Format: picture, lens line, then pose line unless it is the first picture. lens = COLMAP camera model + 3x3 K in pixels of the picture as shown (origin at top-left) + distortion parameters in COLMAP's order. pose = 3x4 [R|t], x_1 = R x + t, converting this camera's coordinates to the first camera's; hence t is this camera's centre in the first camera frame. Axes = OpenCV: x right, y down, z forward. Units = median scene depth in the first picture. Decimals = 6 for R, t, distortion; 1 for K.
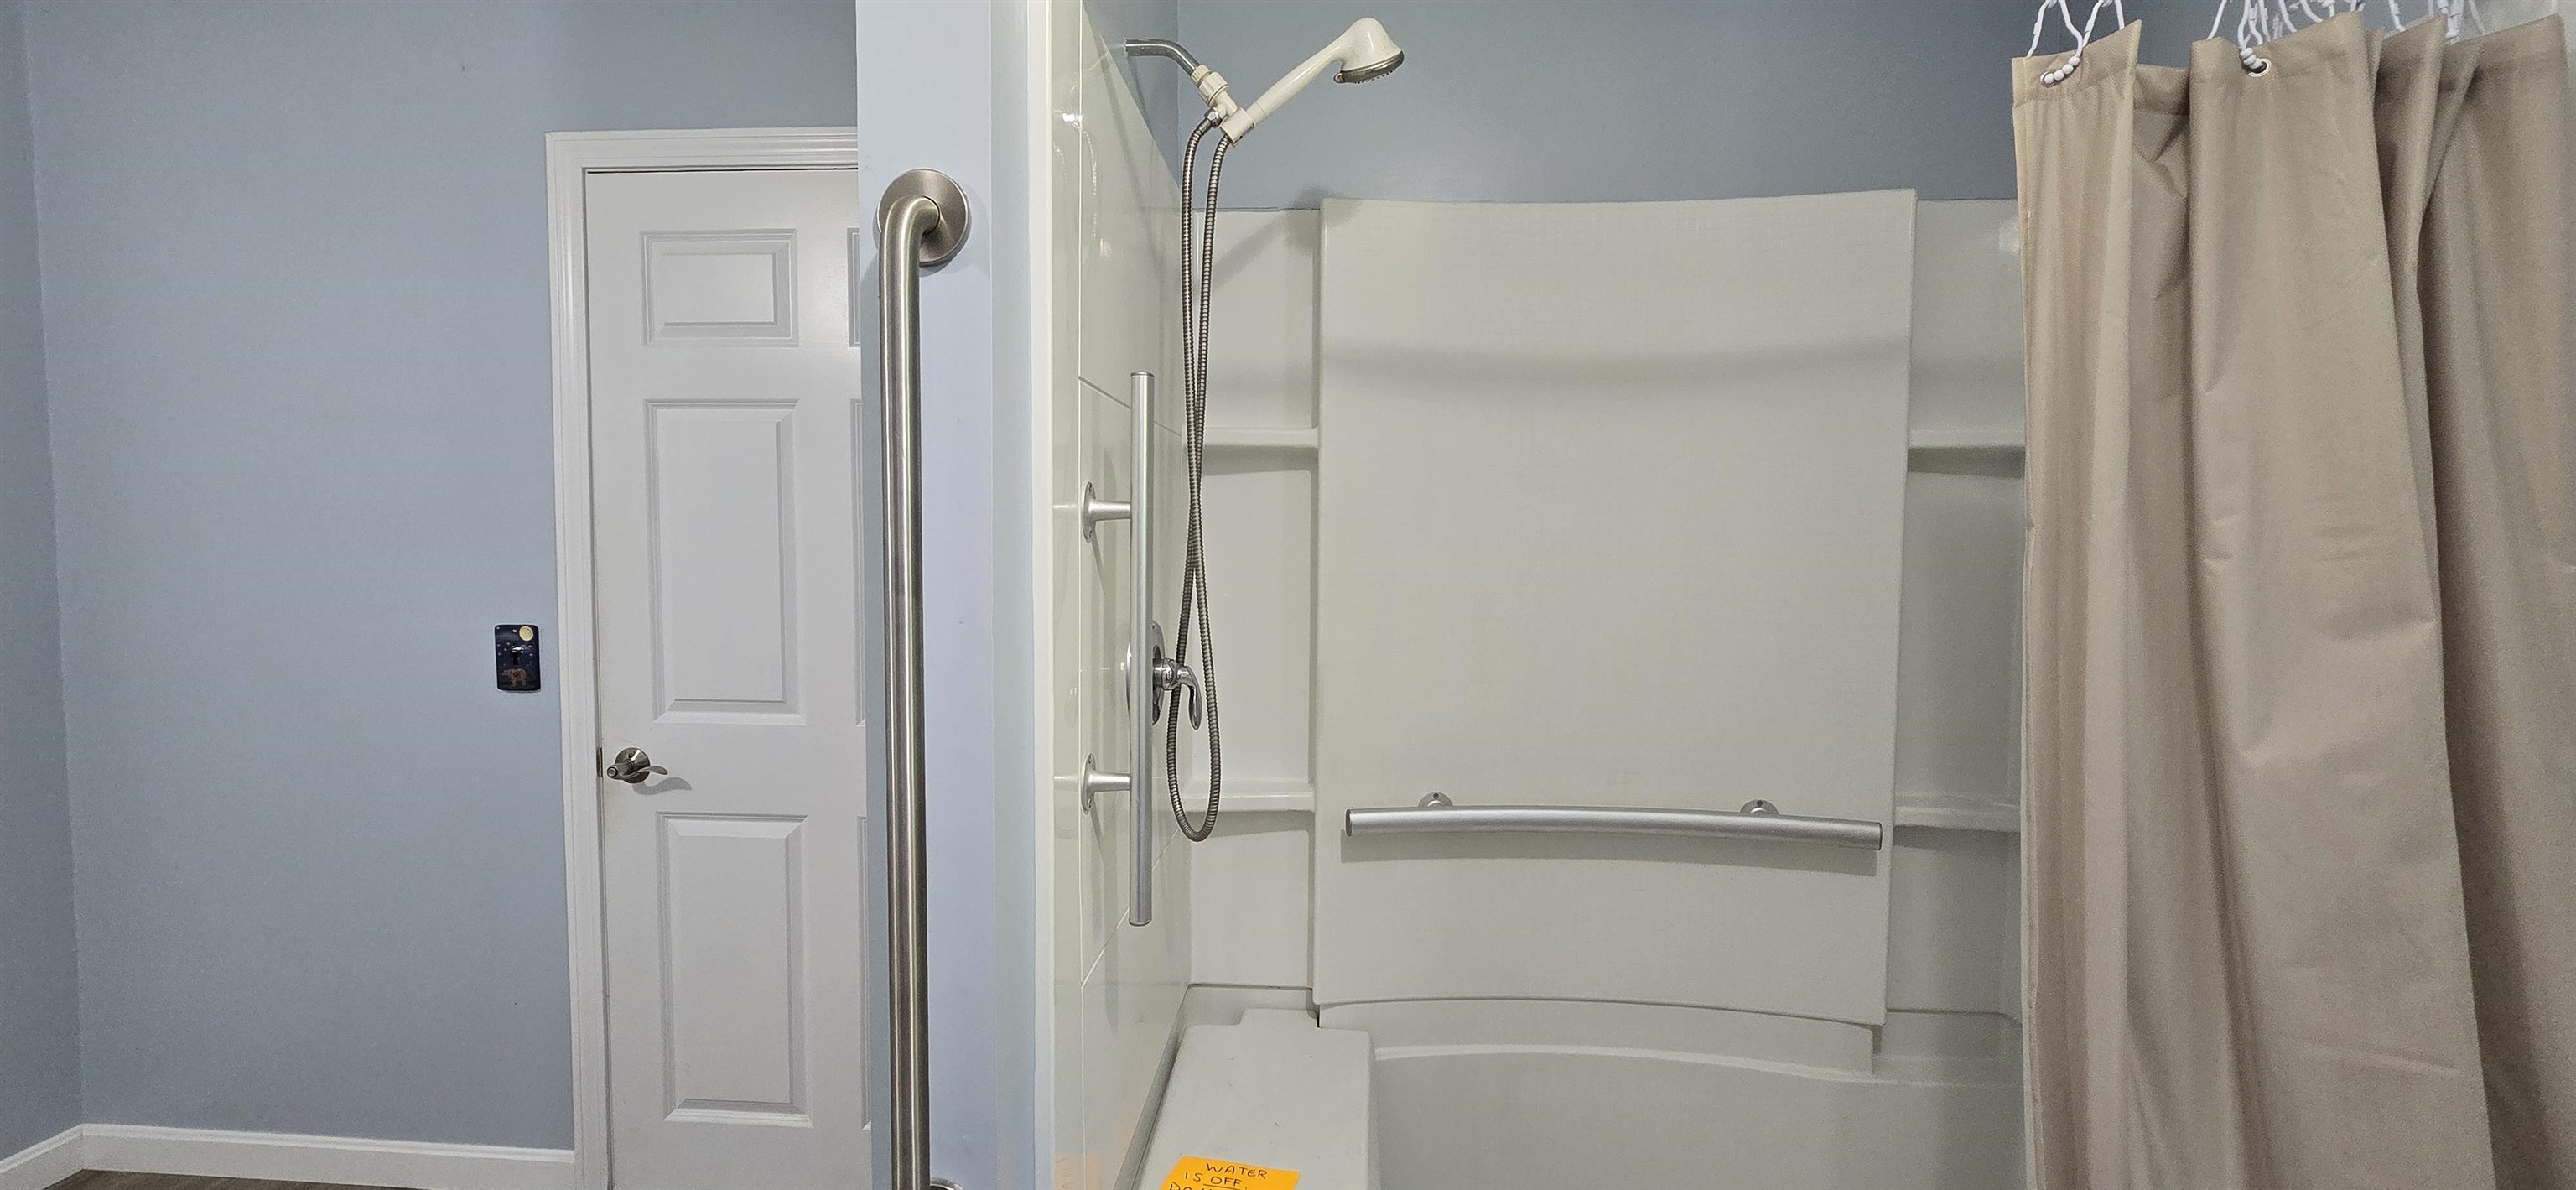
lens RADIAL K [[1052.3, 0, 1286.0], [0, 1052.3, 592.6], [0, 0, 1]] dist [-0.010343, 0.003797]
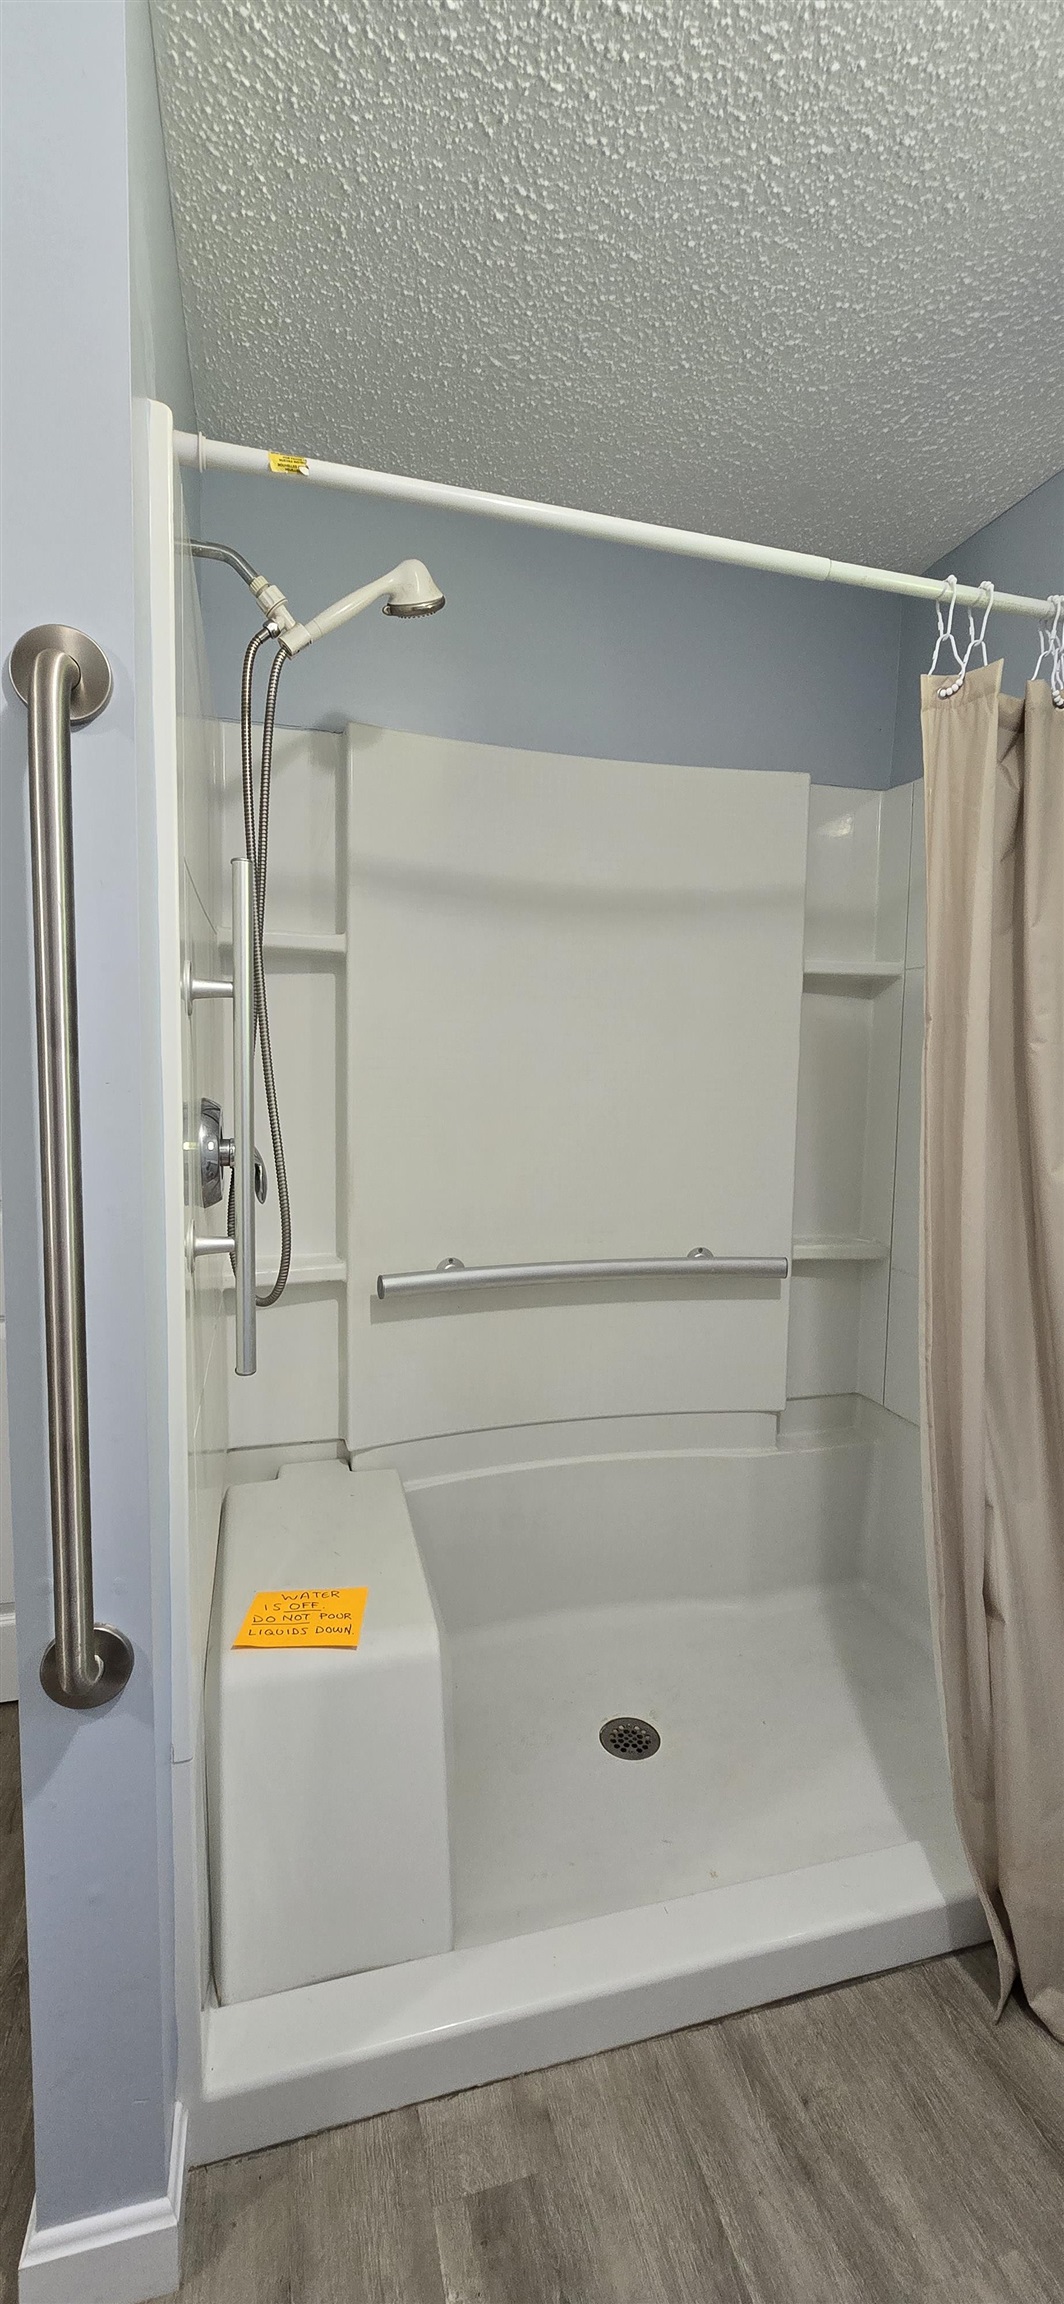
lens RADIAL K [[939.6, 0, 532.0], [0, 939.6, 1152.0], [0, 0, 1]] dist [-0.000727, 0.000305]
pose [[0.941901, -0.022627, 0.335129, -0.141795], [0.009674, 0.999142, 0.040269, 0.039147], [-0.335752, -0.034688, 0.941311, -0.003178]]
